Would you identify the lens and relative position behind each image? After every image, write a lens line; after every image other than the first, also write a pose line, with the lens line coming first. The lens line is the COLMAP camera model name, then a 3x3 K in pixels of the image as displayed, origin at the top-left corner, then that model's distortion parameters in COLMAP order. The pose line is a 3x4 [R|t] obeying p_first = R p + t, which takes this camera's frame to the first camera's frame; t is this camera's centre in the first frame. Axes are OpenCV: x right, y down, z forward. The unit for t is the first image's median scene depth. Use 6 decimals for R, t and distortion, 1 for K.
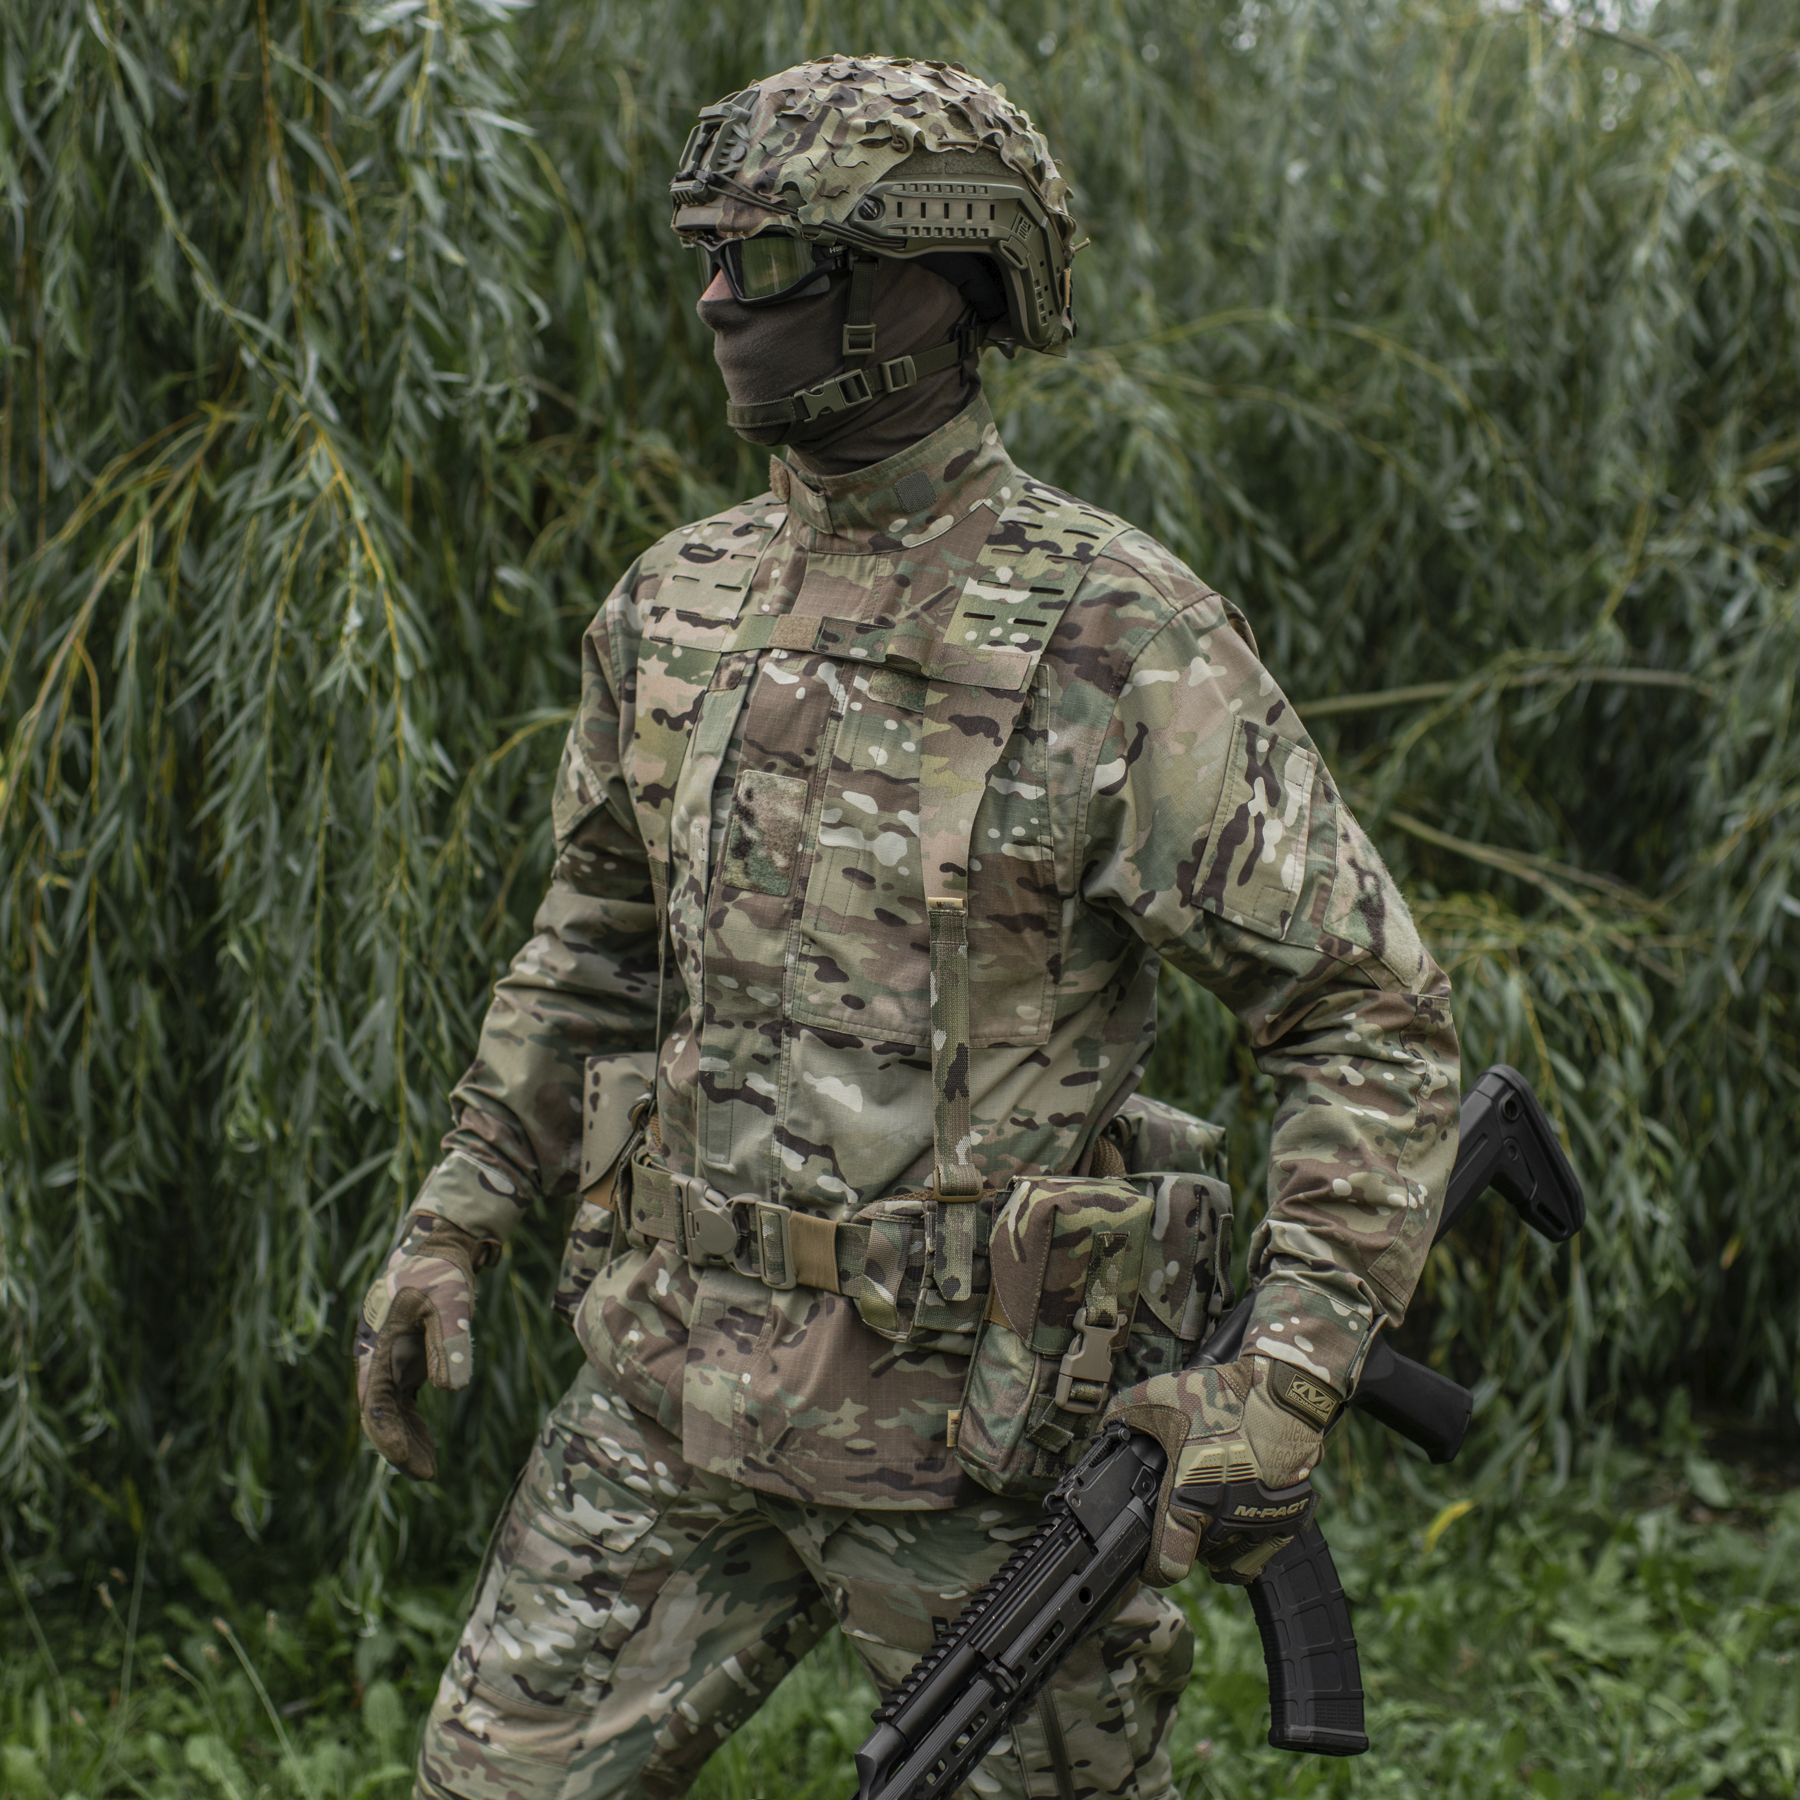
lens RADIAL K [[3038.9, 0, 896.8], [0, 3038.9, 900.7], [0, 0, 1]] dist [-0.039404, 0.204948]
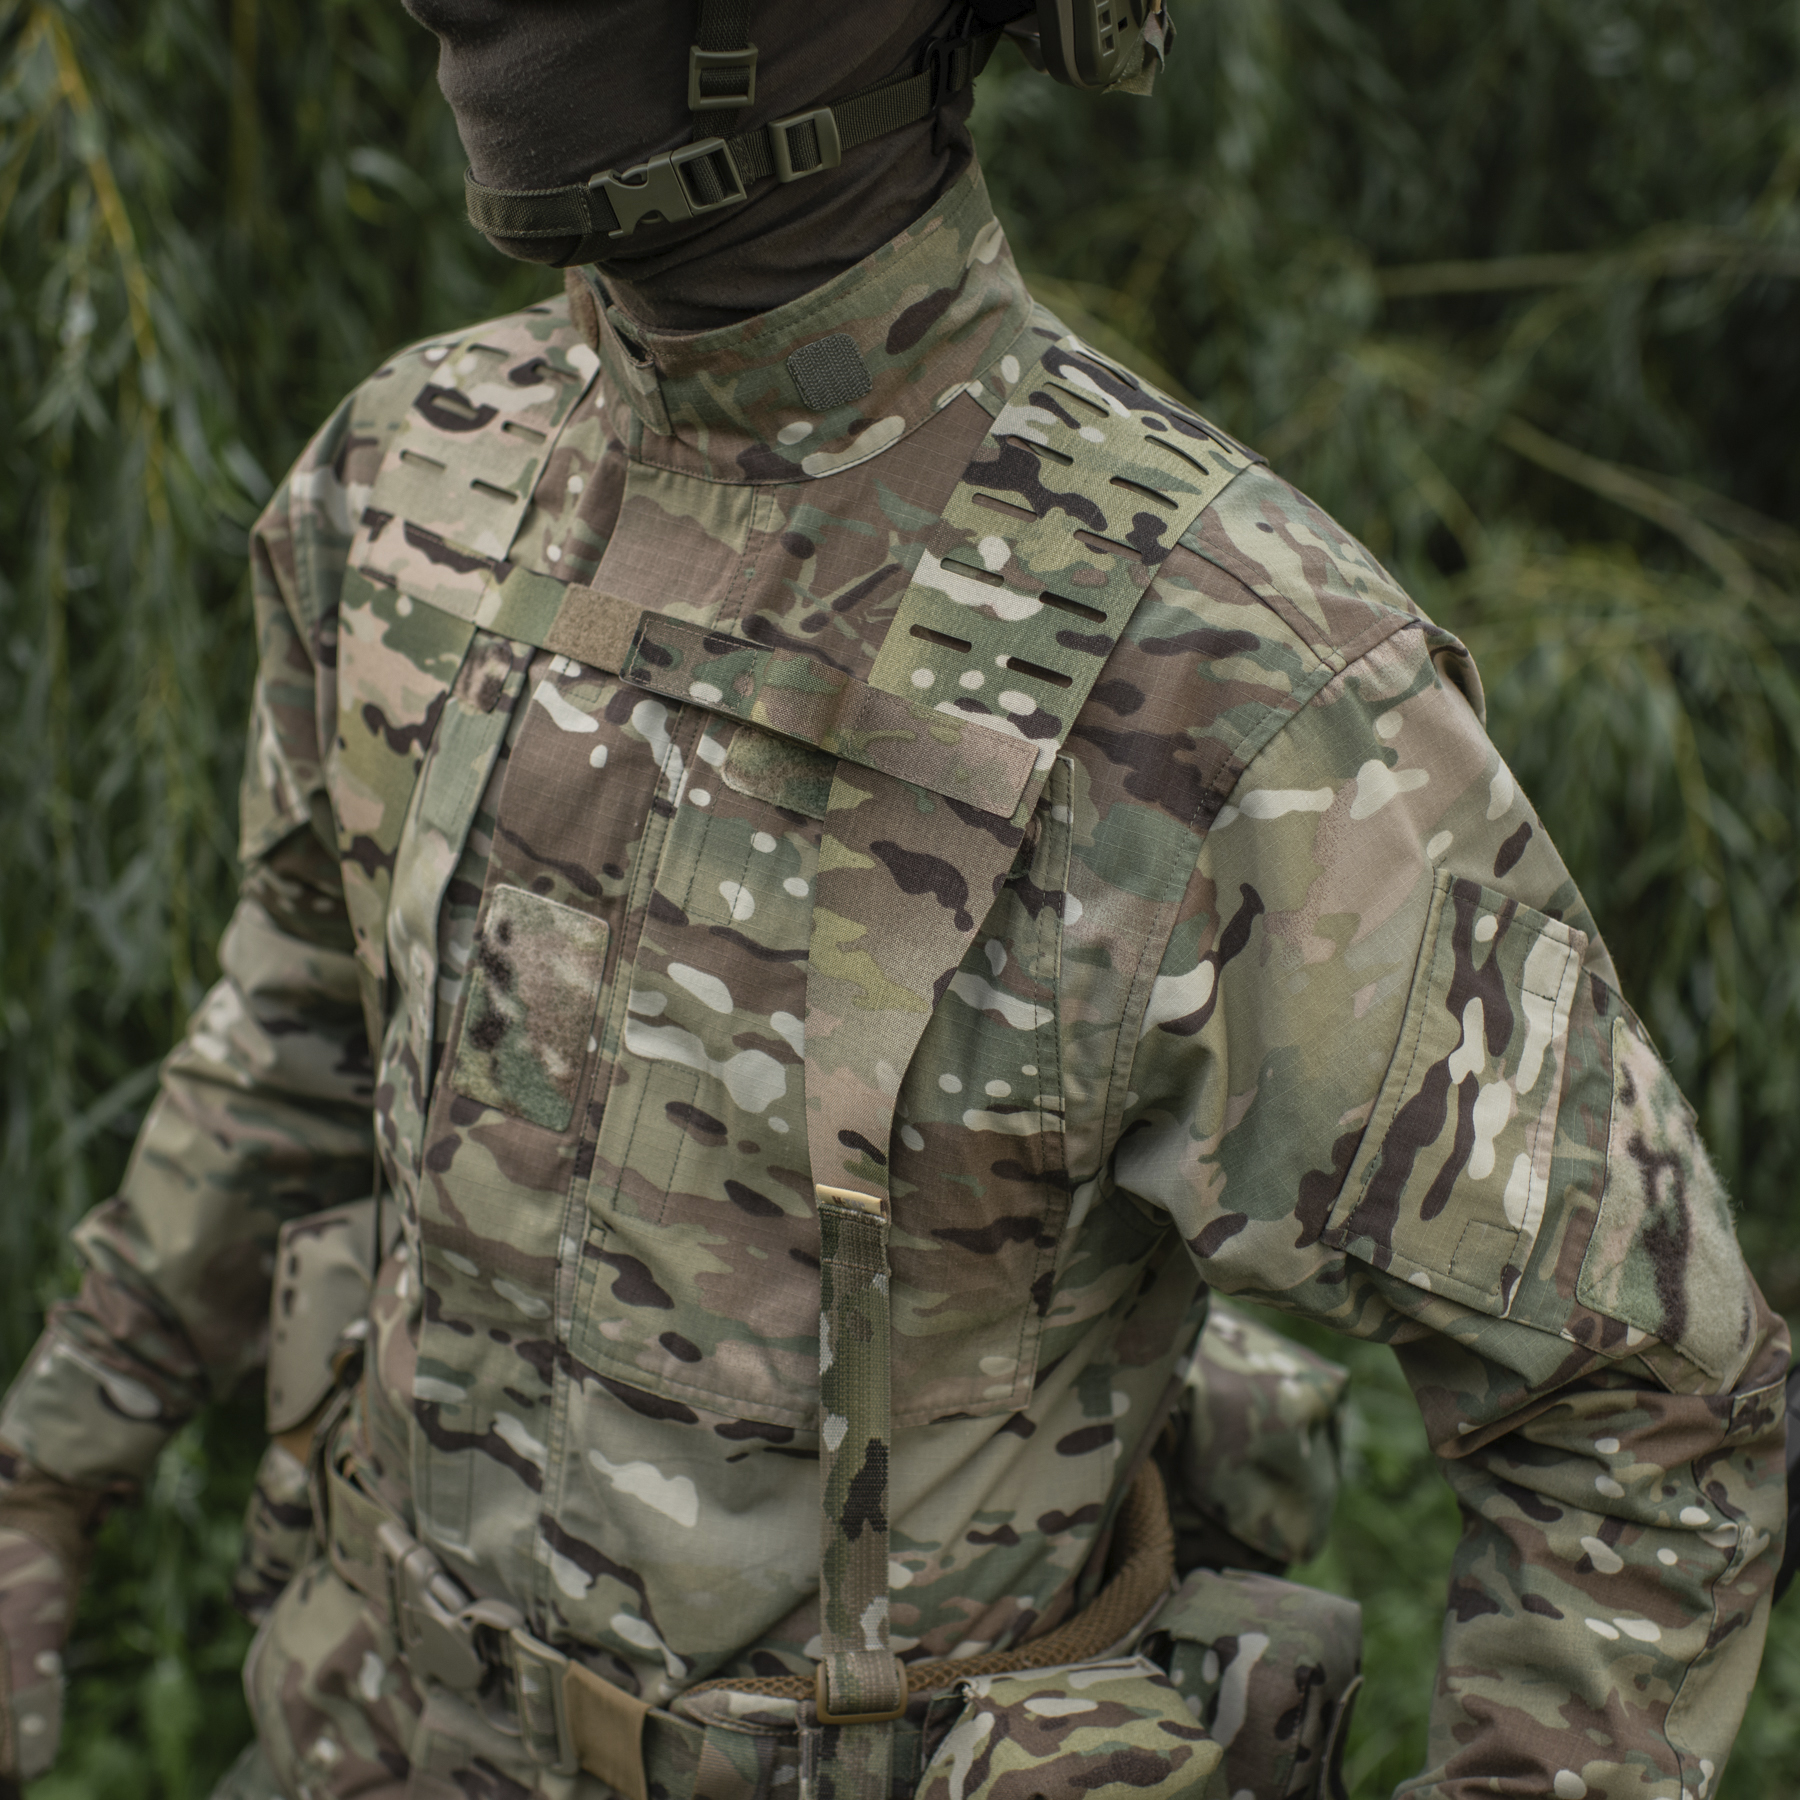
lens RADIAL K [[3038.9, 0, 896.8], [0, 3038.9, 900.7], [0, 0, 1]] dist [-0.039404, 0.204948]
pose [[0.999257, 0.037882, -0.007084, 0.024577], [-0.035969, 0.982734, 0.181496, -0.141828], [0.013838, -0.181106, 0.983366, 0.484337]]
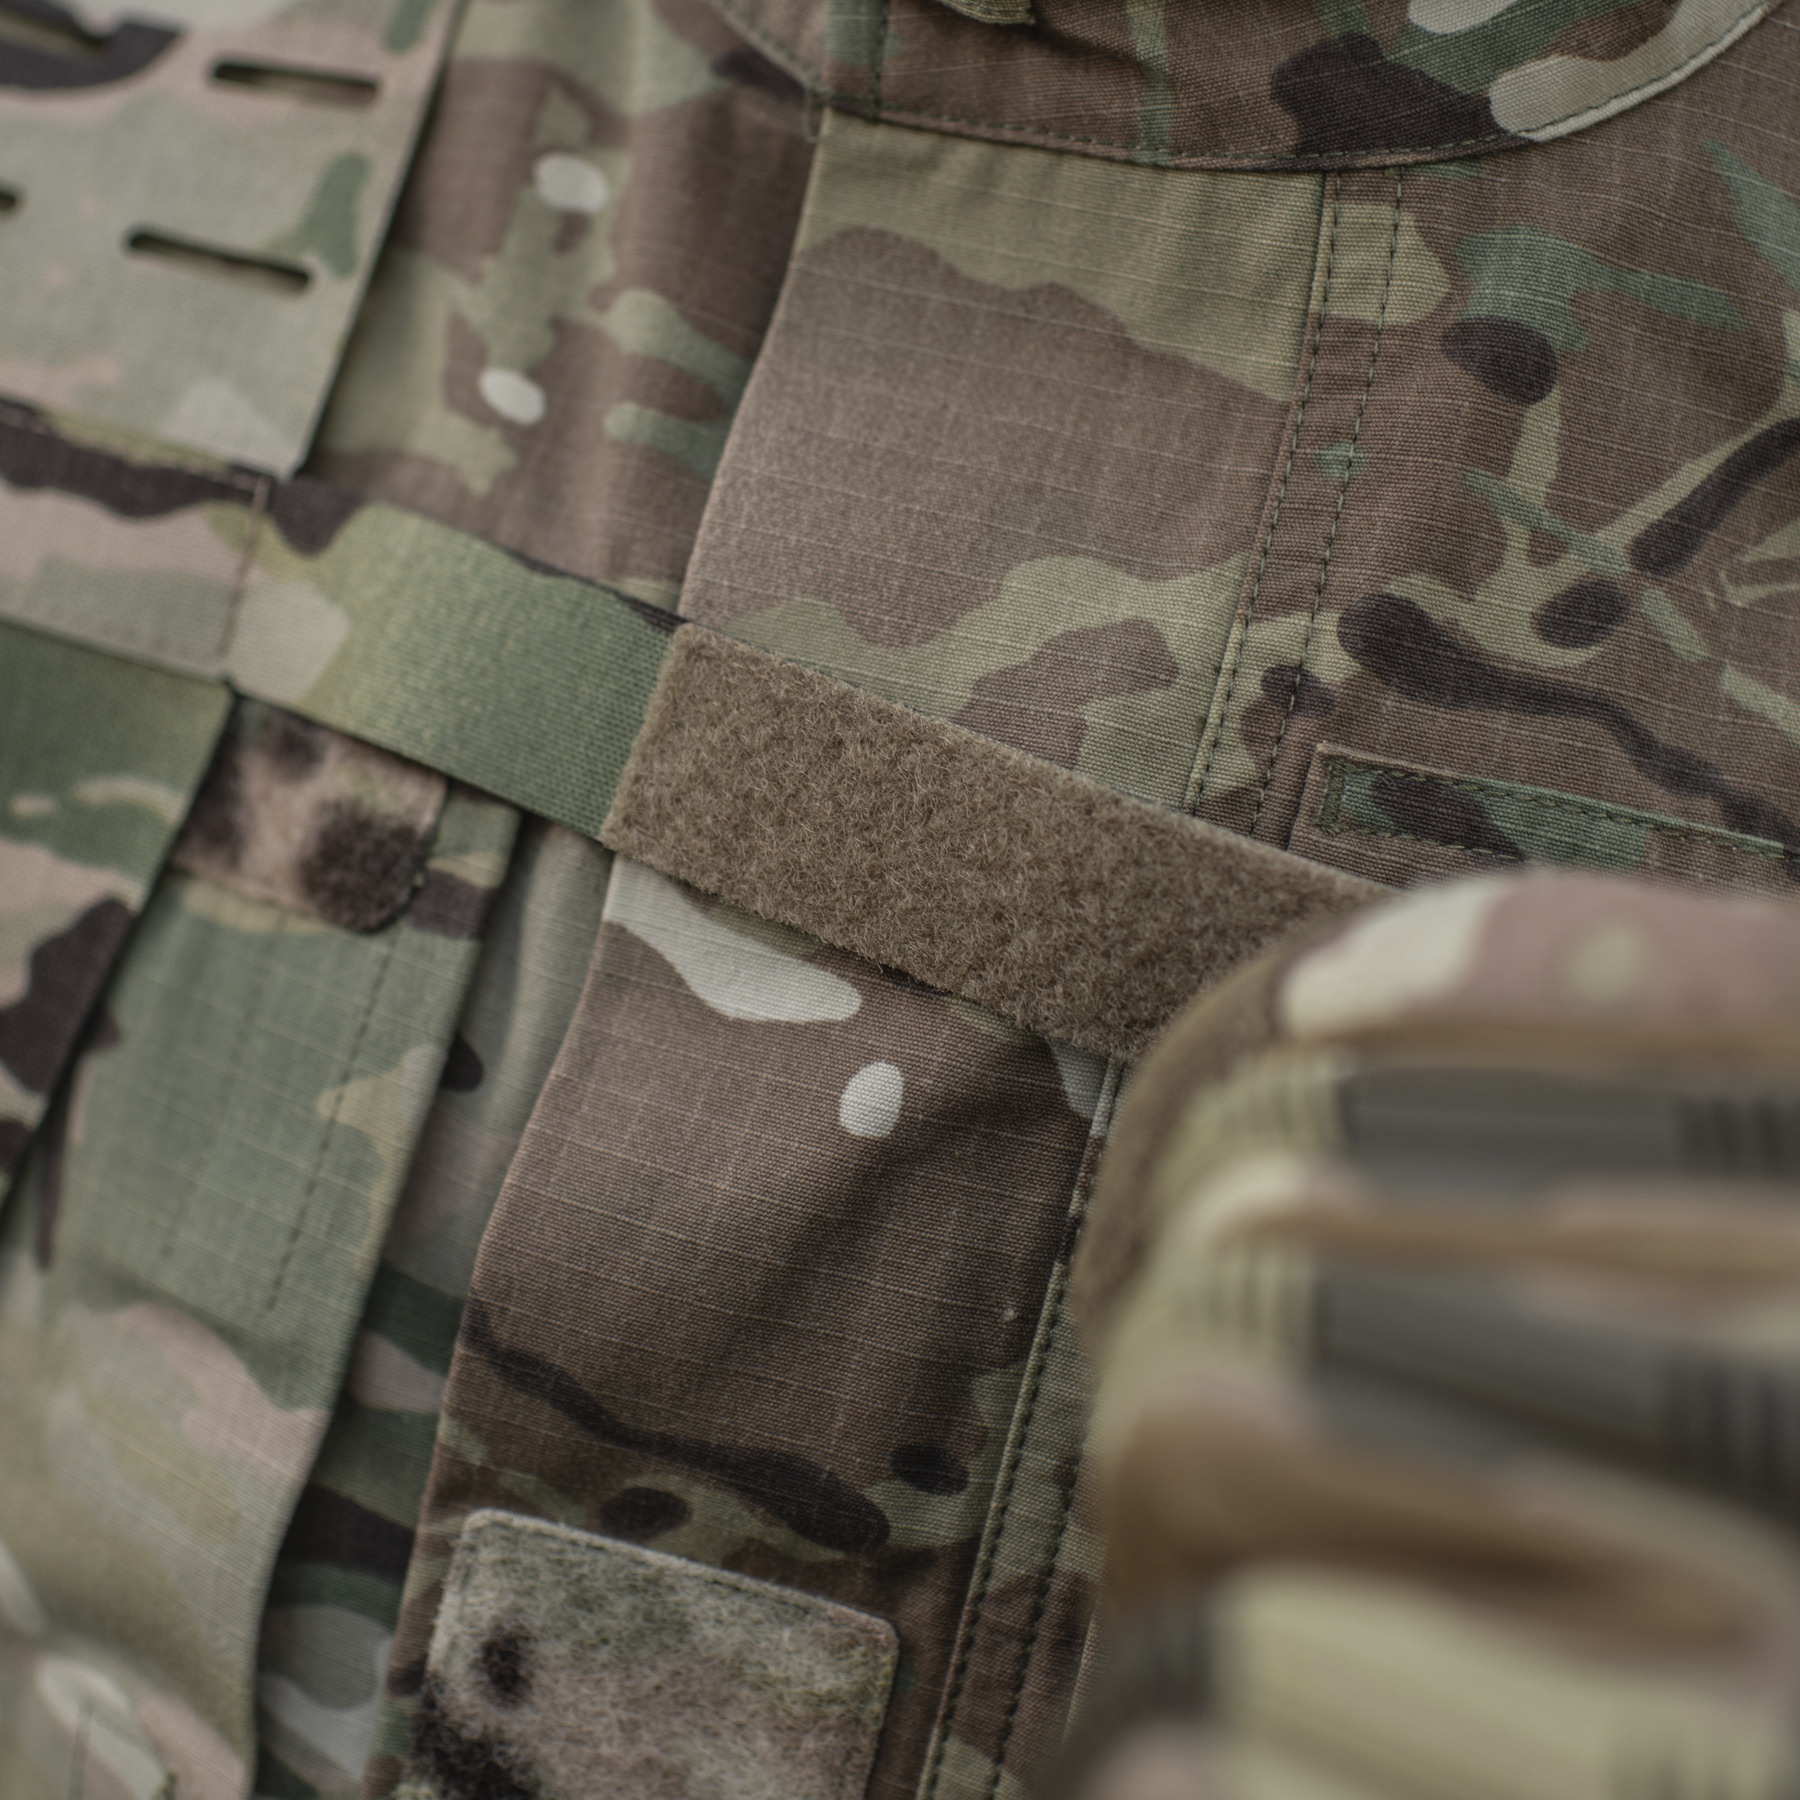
lens RADIAL K [[3137.7, 0, 898.9], [0, 3137.7, 781.4], [0, 0, 1]] dist [-0.011965, 0.064568]
pose [[0.960031, -0.033074, 0.277932, -0.074968], [-0.015586, 0.985136, 0.171068, -0.112566], [-0.279459, -0.168562, 0.945246, 0.857351]]
